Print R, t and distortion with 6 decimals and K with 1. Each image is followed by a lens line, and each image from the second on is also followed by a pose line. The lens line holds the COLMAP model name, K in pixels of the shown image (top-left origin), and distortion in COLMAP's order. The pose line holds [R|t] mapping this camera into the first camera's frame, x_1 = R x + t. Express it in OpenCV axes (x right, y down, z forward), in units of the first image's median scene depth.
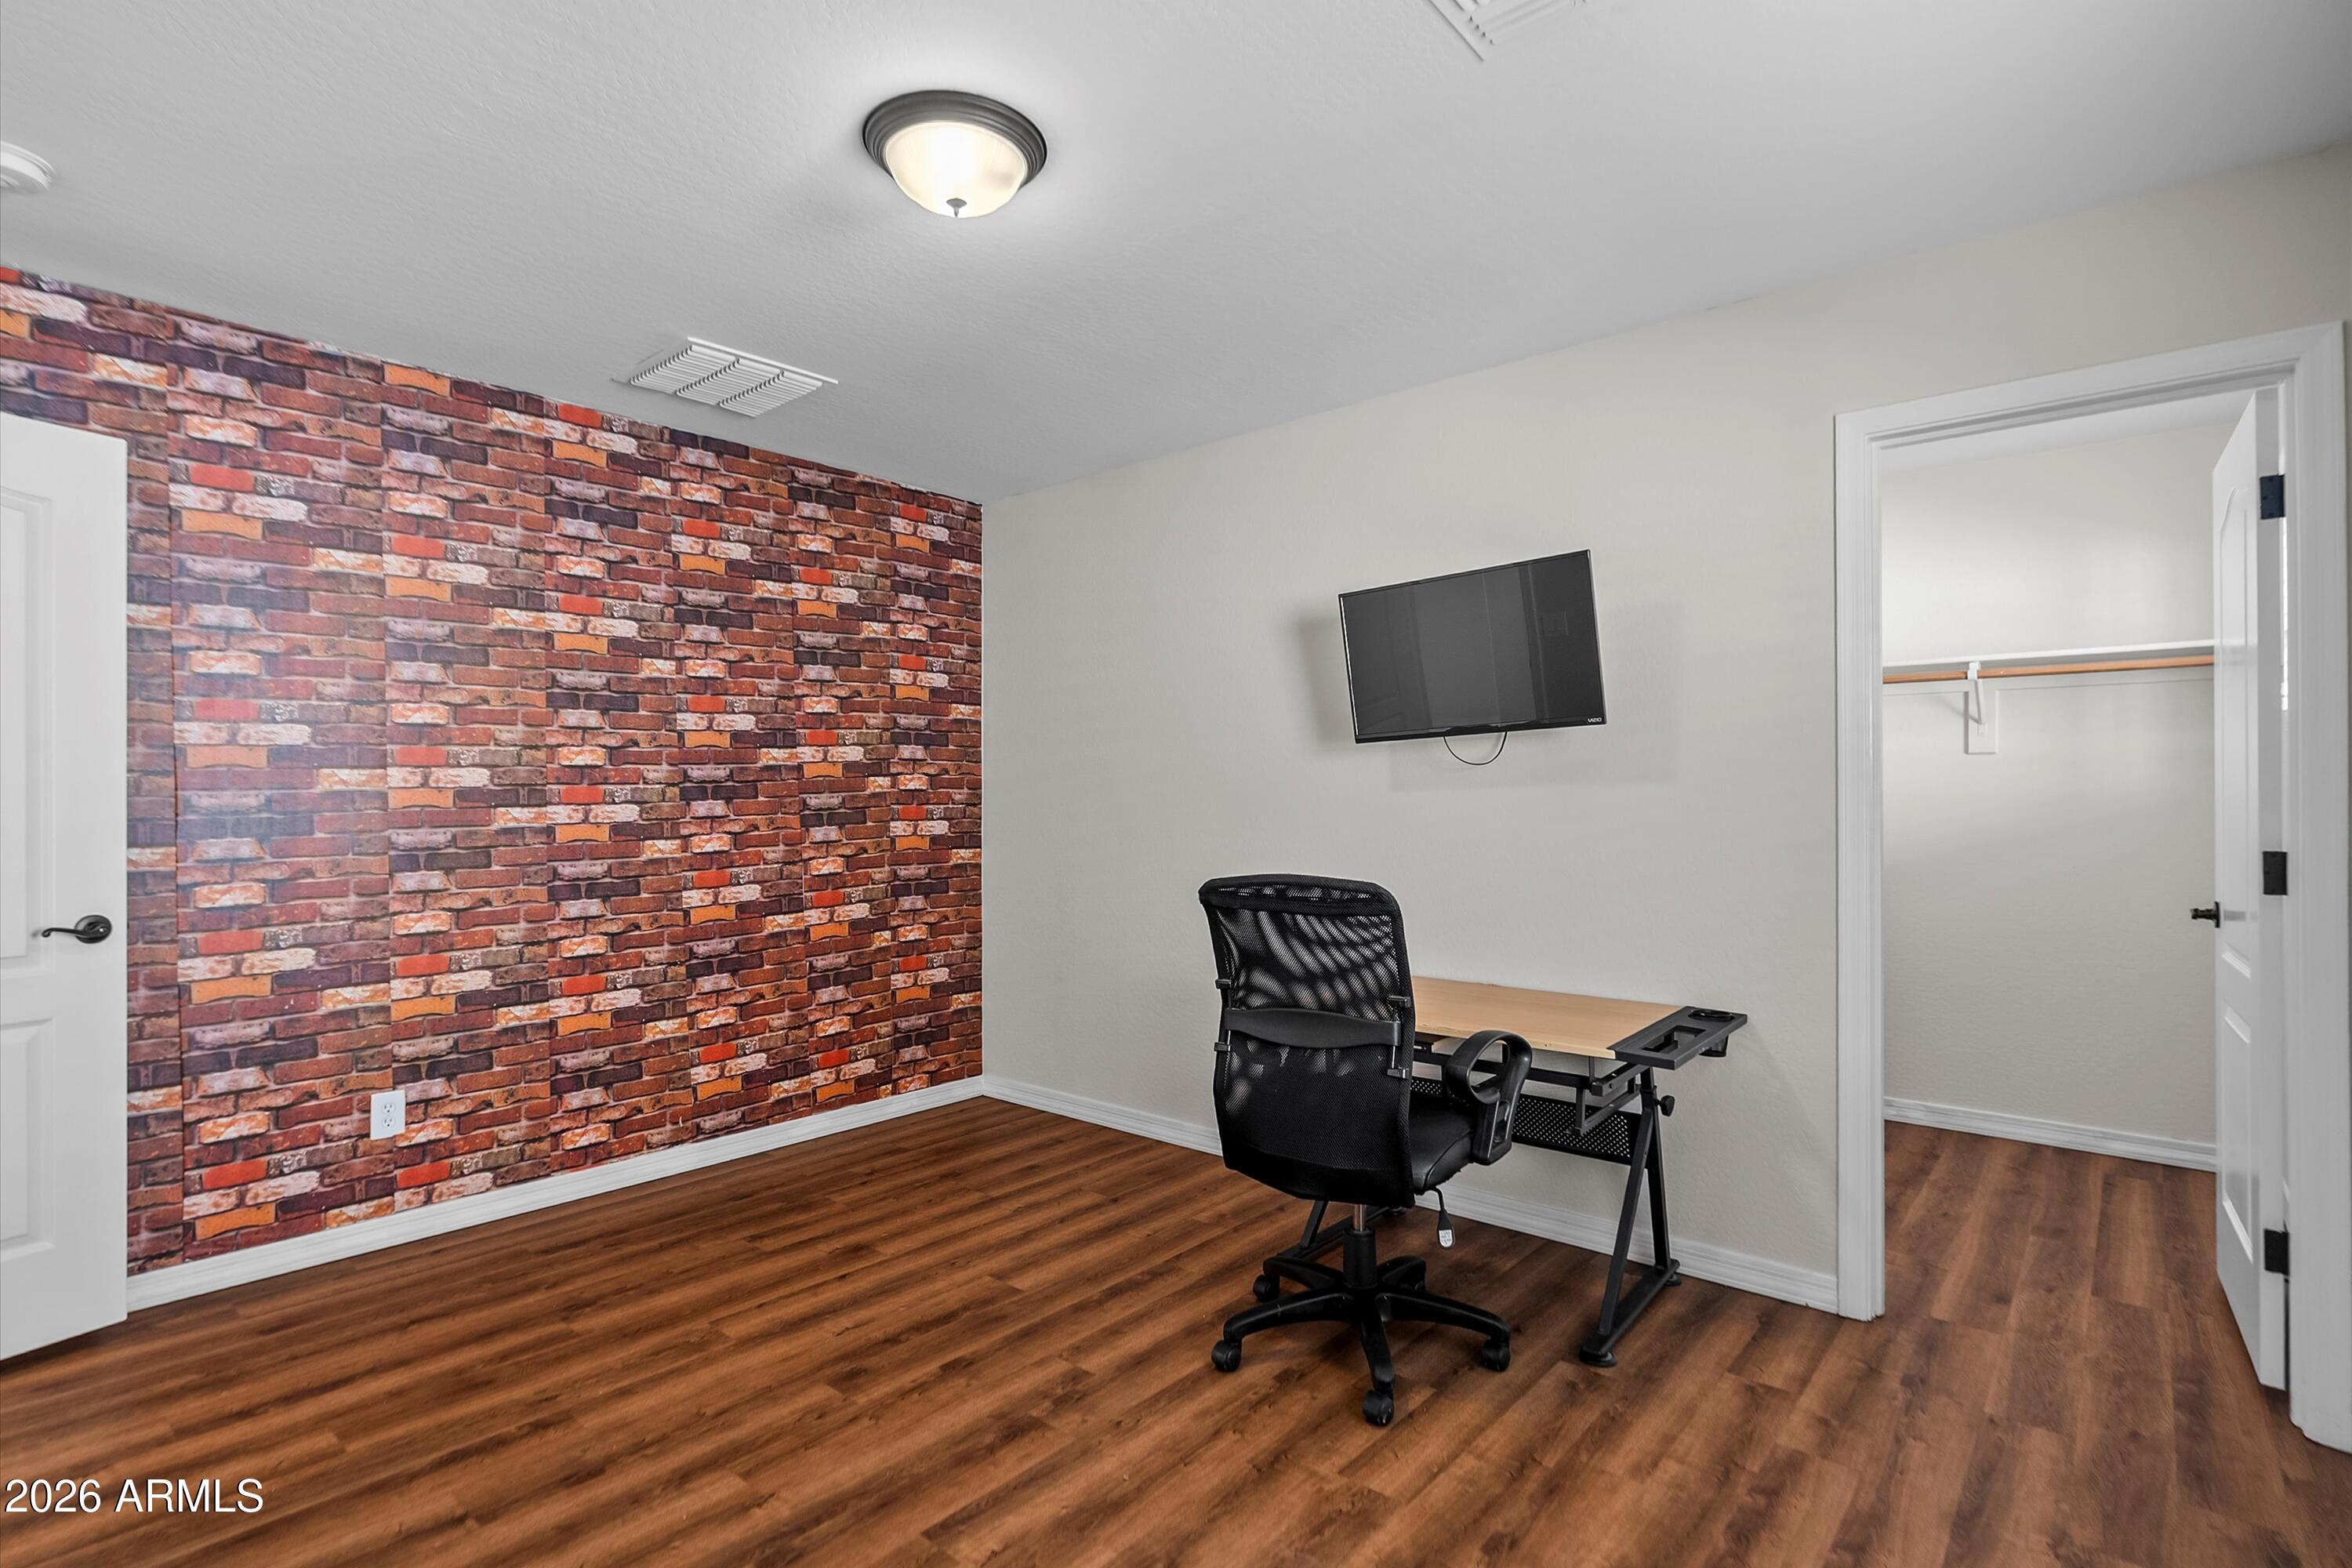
lens RADIAL K [[1144.7, 0, 1172.8], [0, 1144.7, 787.7], [0, 0, 1]] dist [-0.003992, 0.000527]
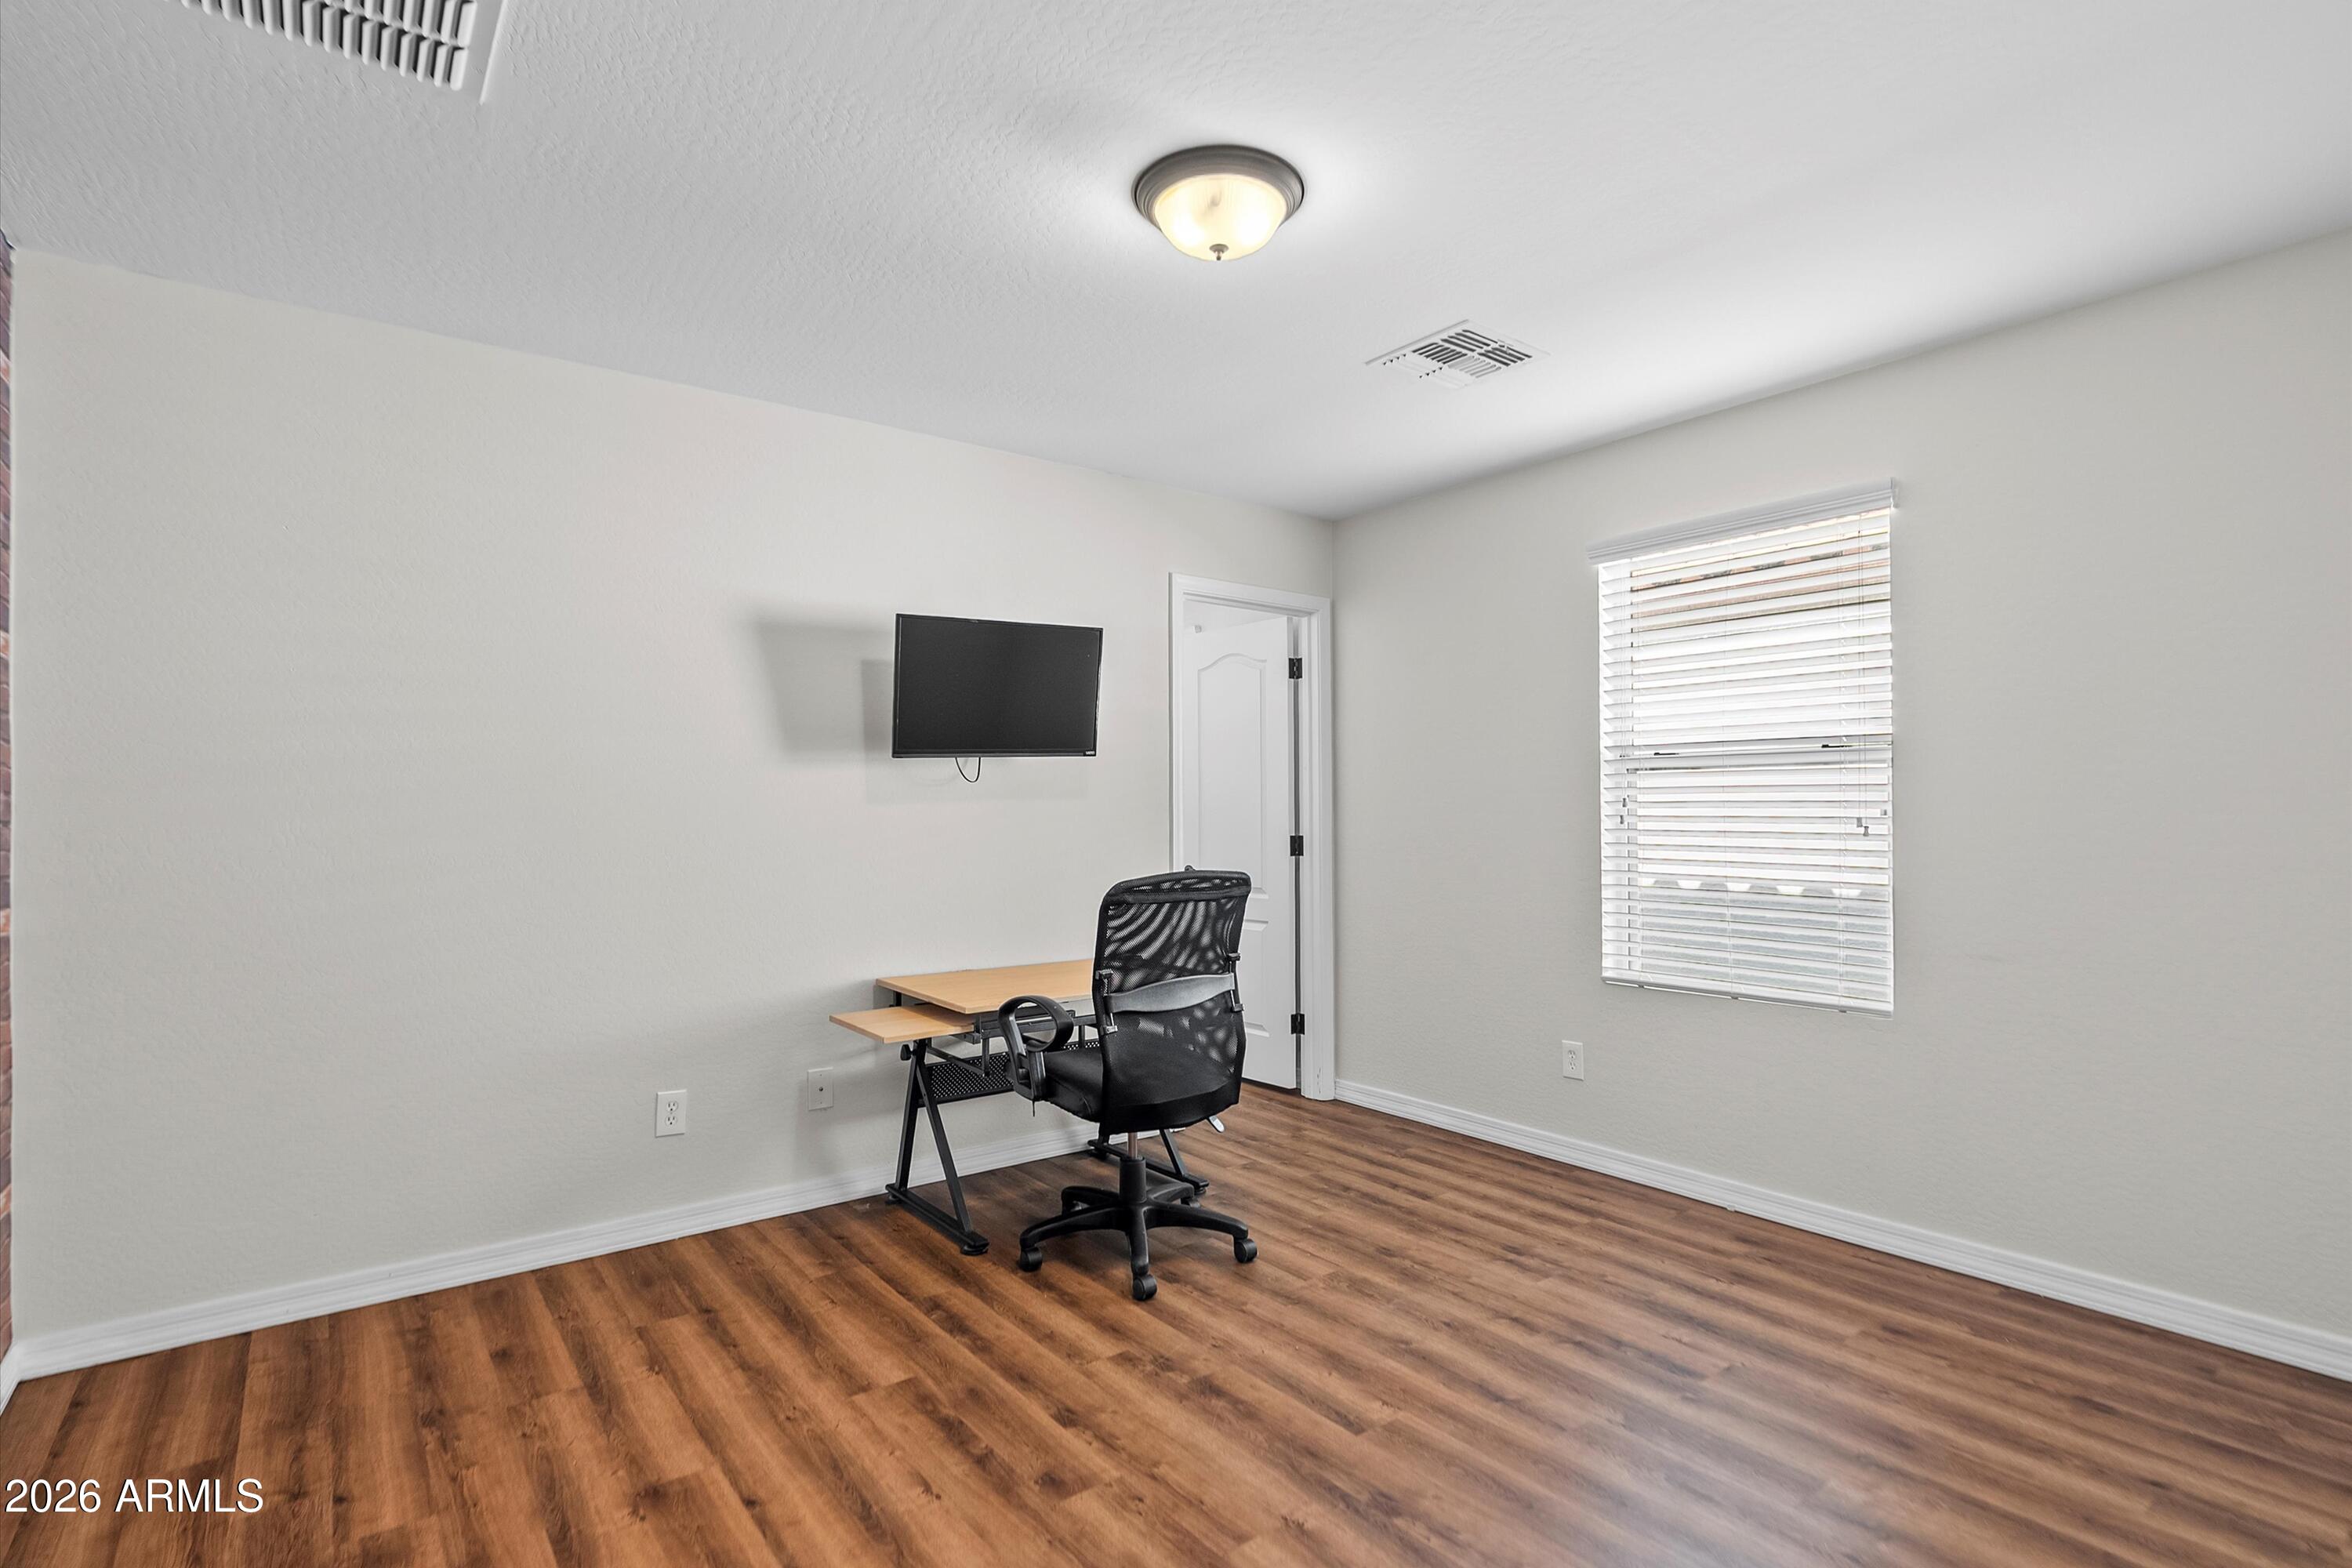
lens RADIAL K [[1144.7, 0, 1172.2], [0, 1144.7, 789.5], [0, 0, 1]] dist [-0.003992, 0.000527]
pose [[0.215098, 0.018230, 0.976422, -1.058119], [-0.004346, 0.999834, -0.017710, 0.009954], [-0.976583, -0.000434, 0.215142, 0.697735]]
